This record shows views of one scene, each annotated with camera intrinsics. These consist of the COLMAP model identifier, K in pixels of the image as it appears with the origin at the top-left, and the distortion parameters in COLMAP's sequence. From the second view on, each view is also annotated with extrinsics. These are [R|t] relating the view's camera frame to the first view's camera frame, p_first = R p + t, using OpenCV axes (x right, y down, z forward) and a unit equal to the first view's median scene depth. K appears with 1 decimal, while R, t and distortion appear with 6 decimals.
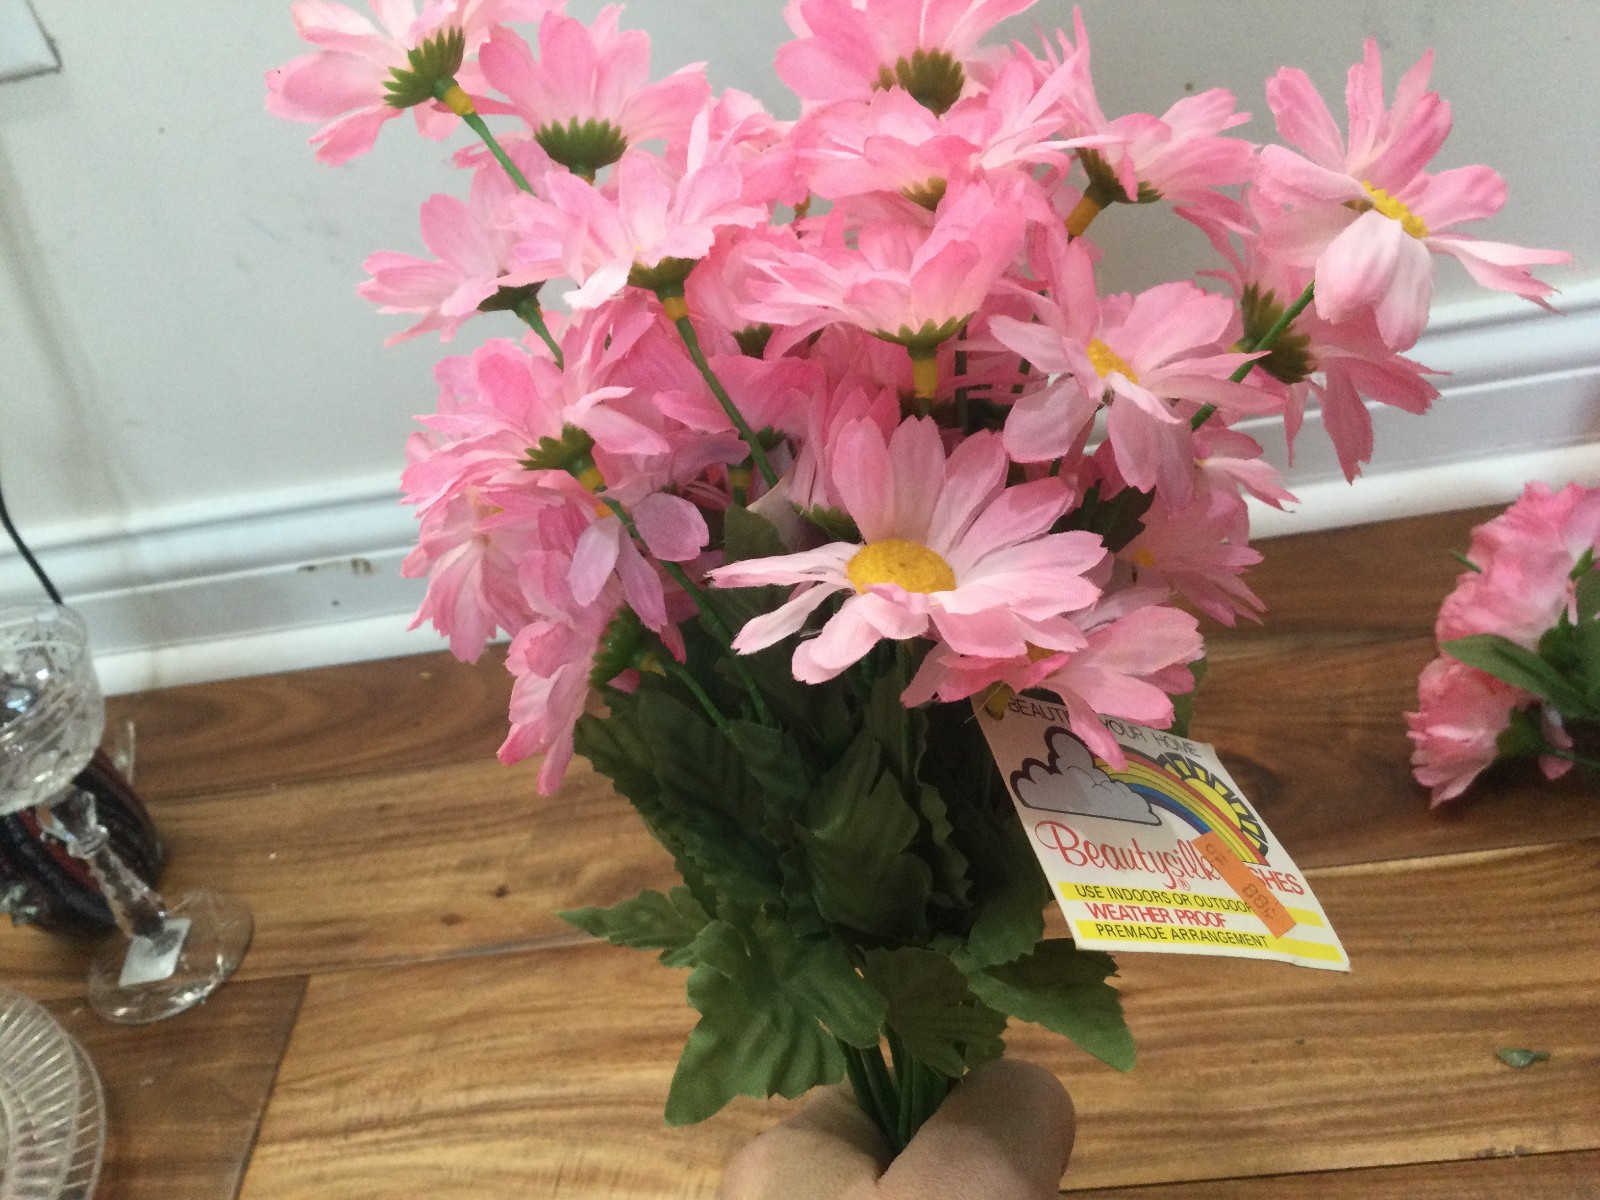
lens RADIAL K [[1473.0, 0, 803.0], [0, 1473.0, 600.5], [0, 0, 1]] dist [0.099507, -0.226090]
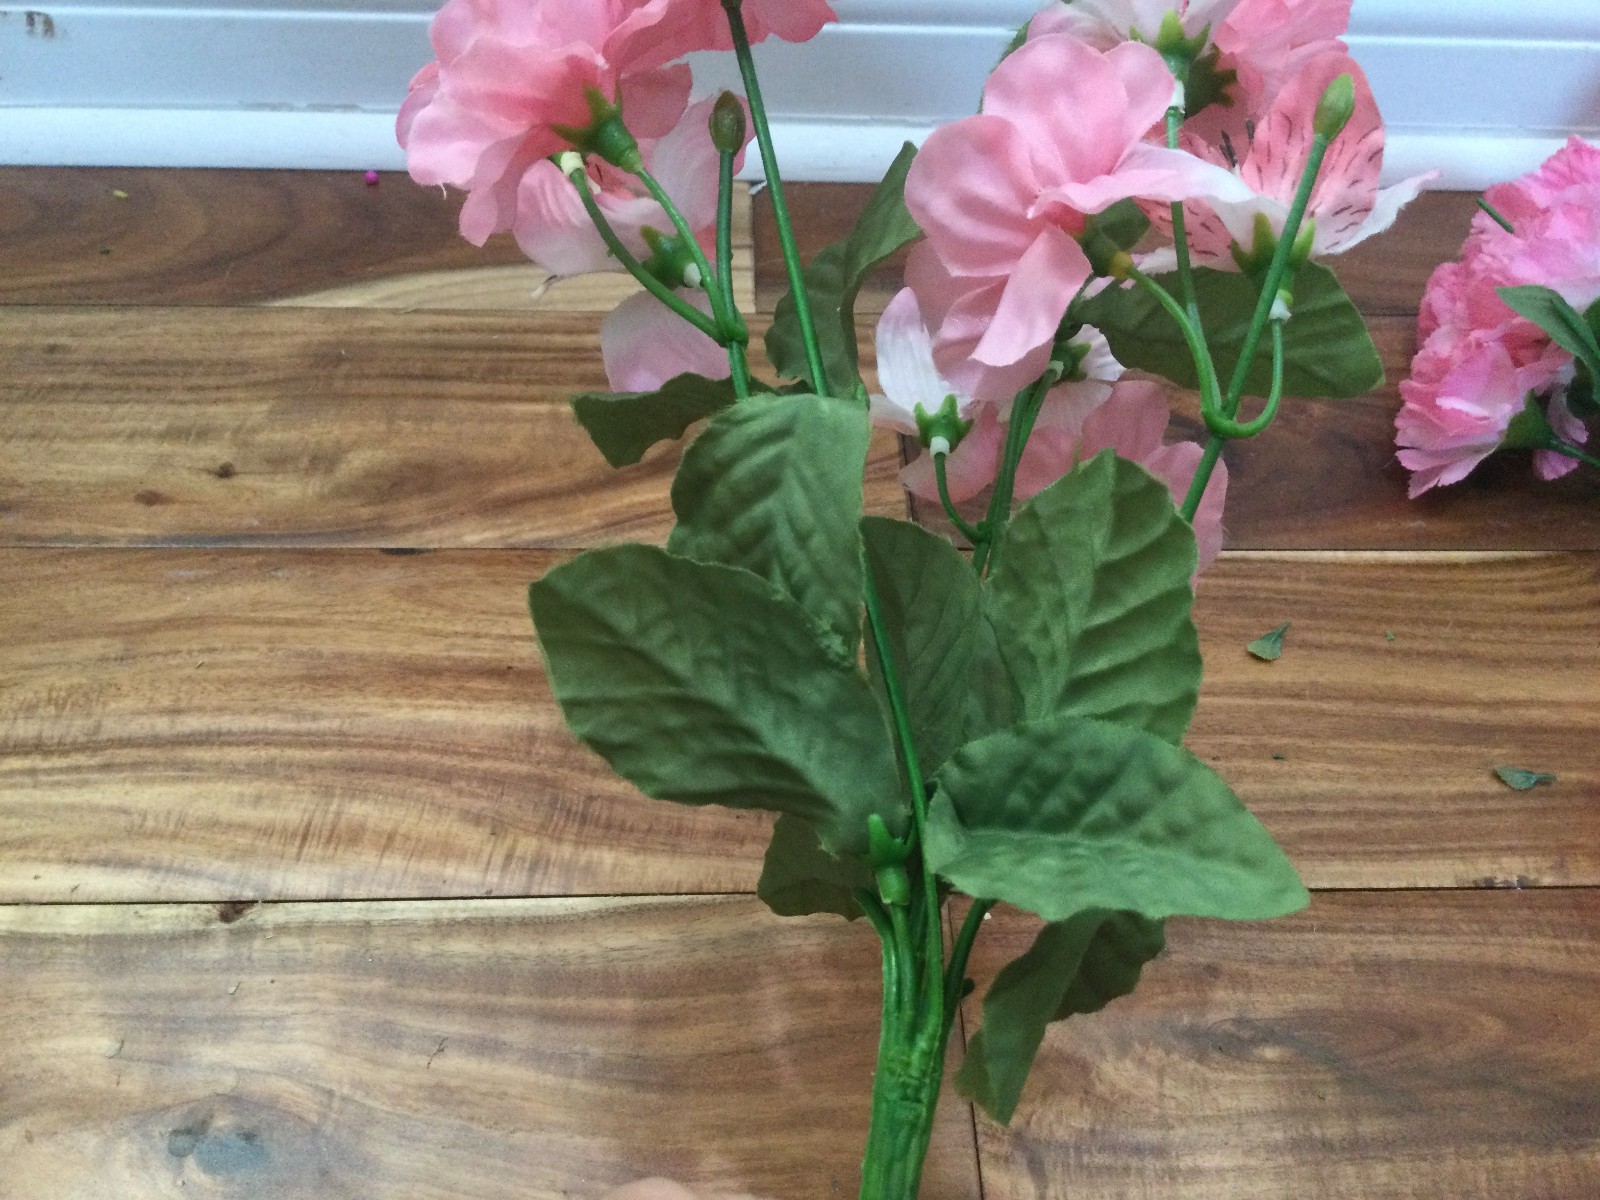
lens RADIAL K [[1458.6, 0, 804.3], [0, 1458.6, 607.8], [0, 0, 1]] dist [0.113200, -0.265033]
pose [[0.966335, 0.109259, 0.232935, -0.099364], [-0.146216, 0.978153, 0.147772, 0.125264], [-0.211701, -0.176857, 0.961200, 0.250973]]
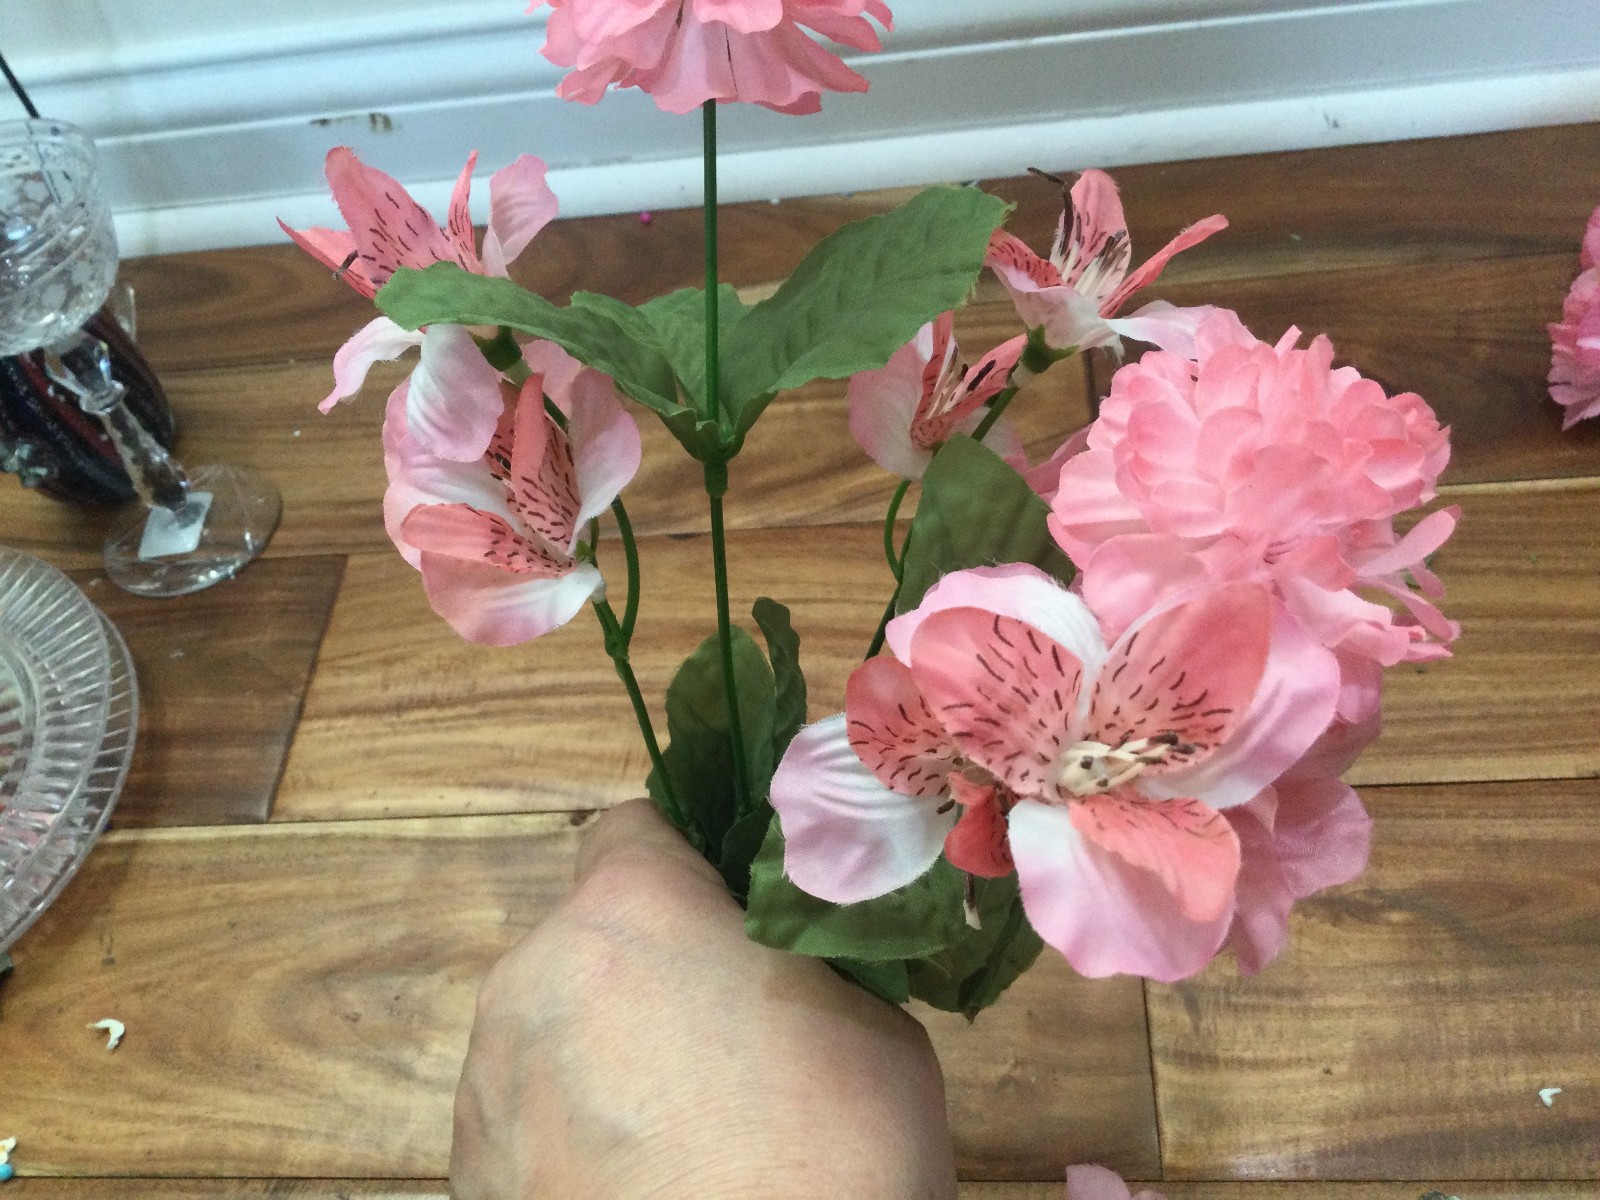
lens RADIAL K [[1473.0, 0, 803.0], [0, 1473.0, 600.5], [0, 0, 1]] dist [0.099507, -0.226090]
pose [[0.998380, 0.046571, 0.032677, -0.078845], [-0.052577, 0.974702, 0.217238, 0.065735], [-0.021733, -0.218605, 0.975571, 0.075515]]
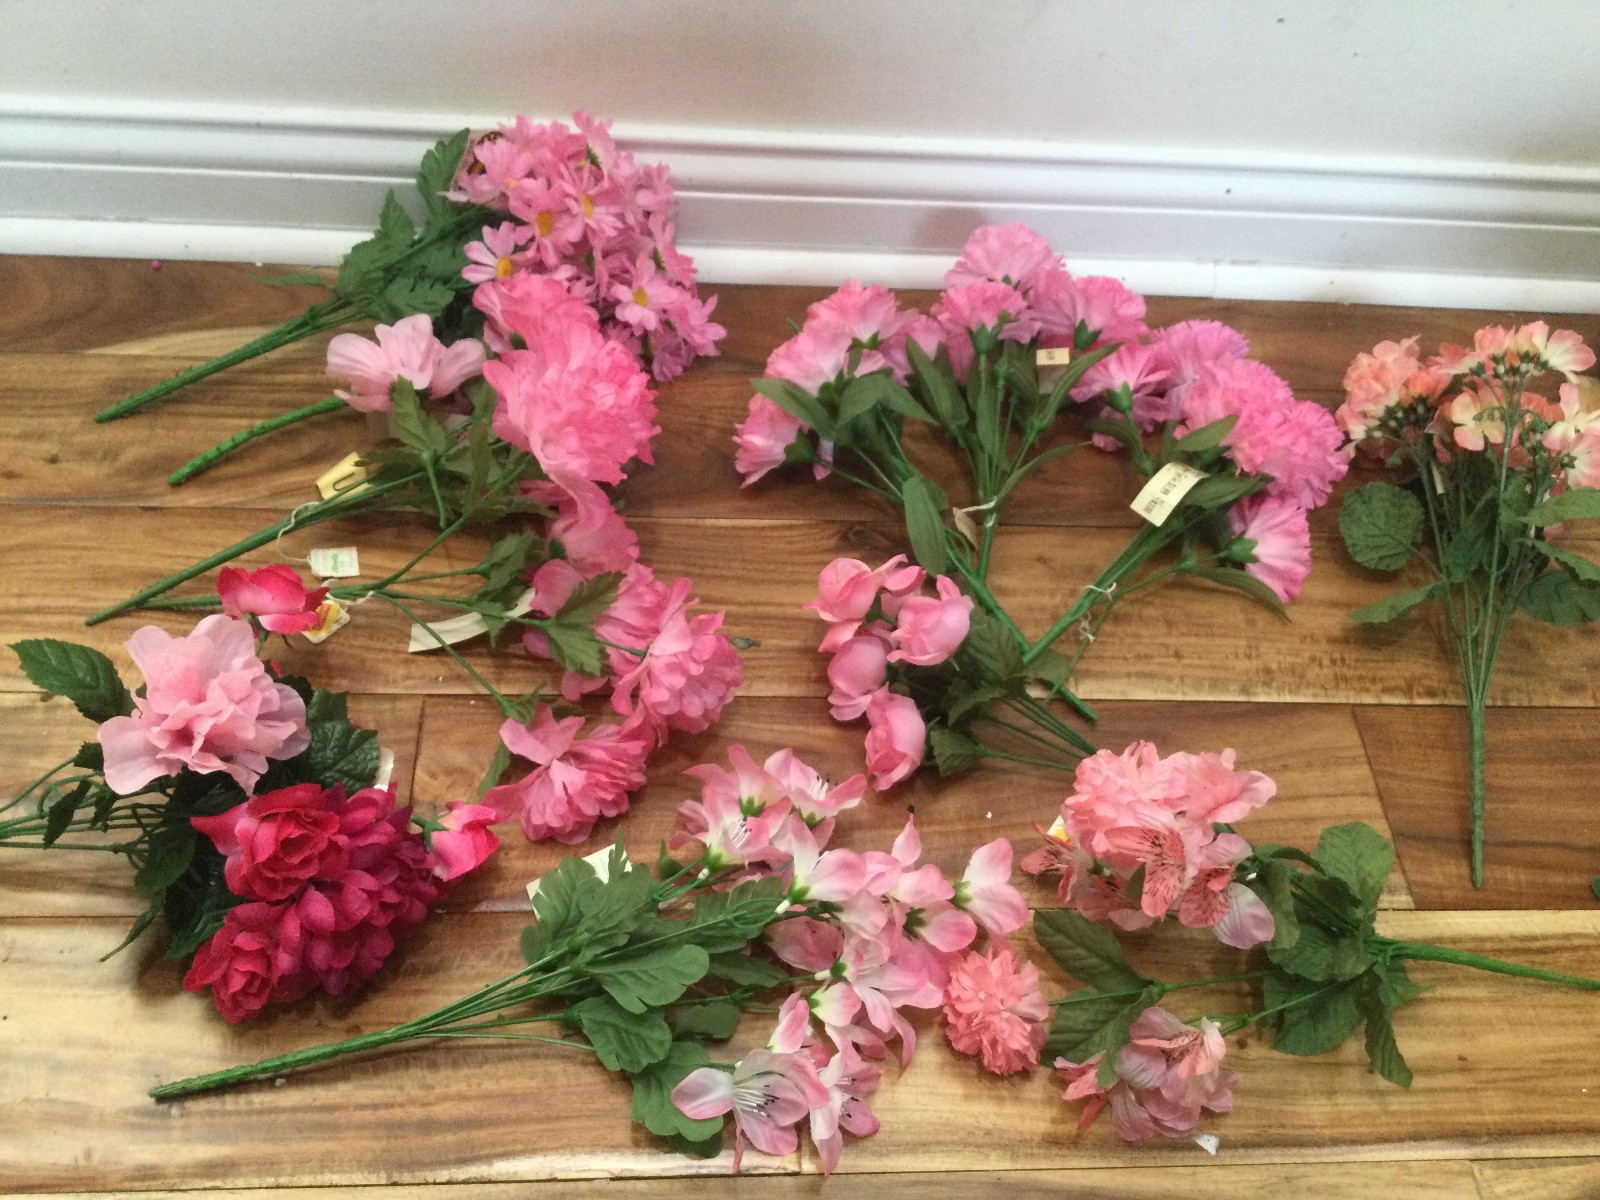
lens RADIAL K [[1473.0, 0, 803.0], [0, 1473.0, 600.5], [0, 0, 1]] dist [0.099507, -0.226090]
pose [[0.954204, 0.111621, 0.277551, 0.078339], [-0.170668, 0.965103, 0.198618, -0.056943], [-0.245695, -0.236891, 0.939956, -0.437612]]
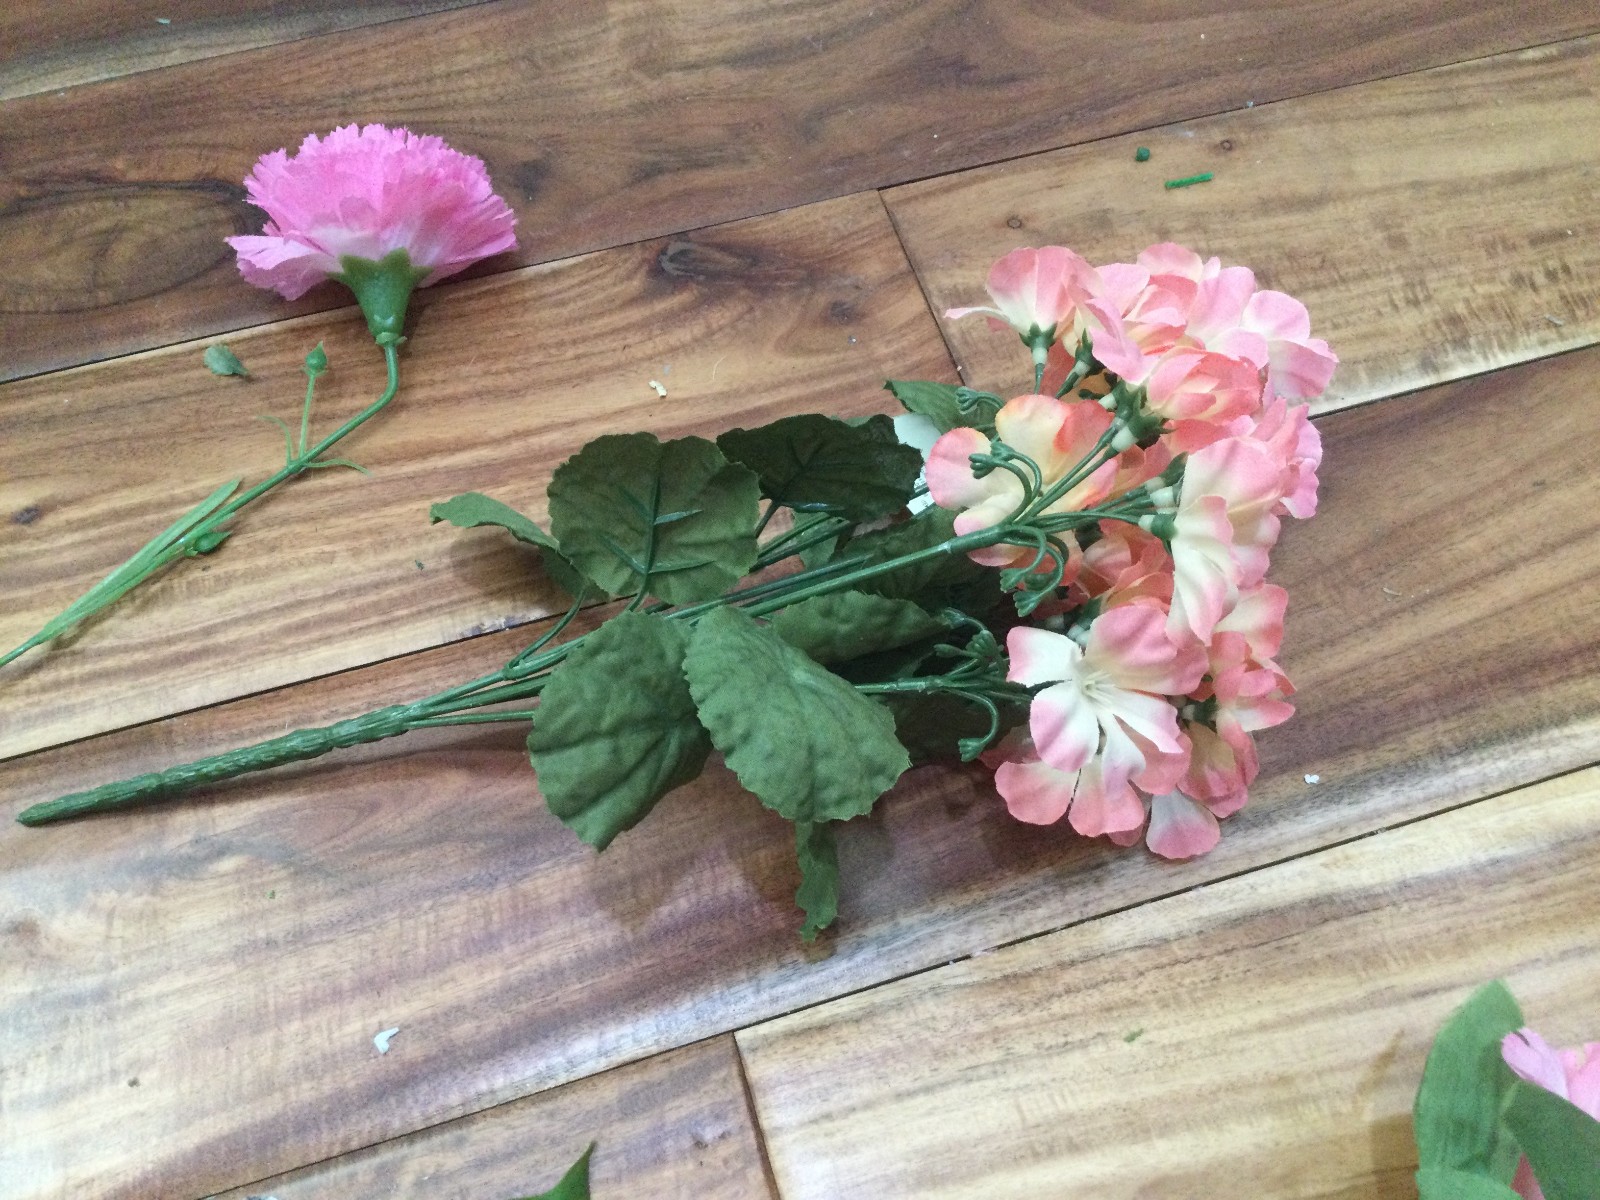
lens RADIAL K [[1473.0, 0, 803.0], [0, 1473.0, 600.5], [0, 0, 1]] dist [0.099507, -0.226090]
pose [[0.920756, -0.180109, 0.346078, 0.280503], [0.050734, 0.934805, 0.351519, 0.055732], [-0.386827, -0.306105, 0.869865, 0.160892]]
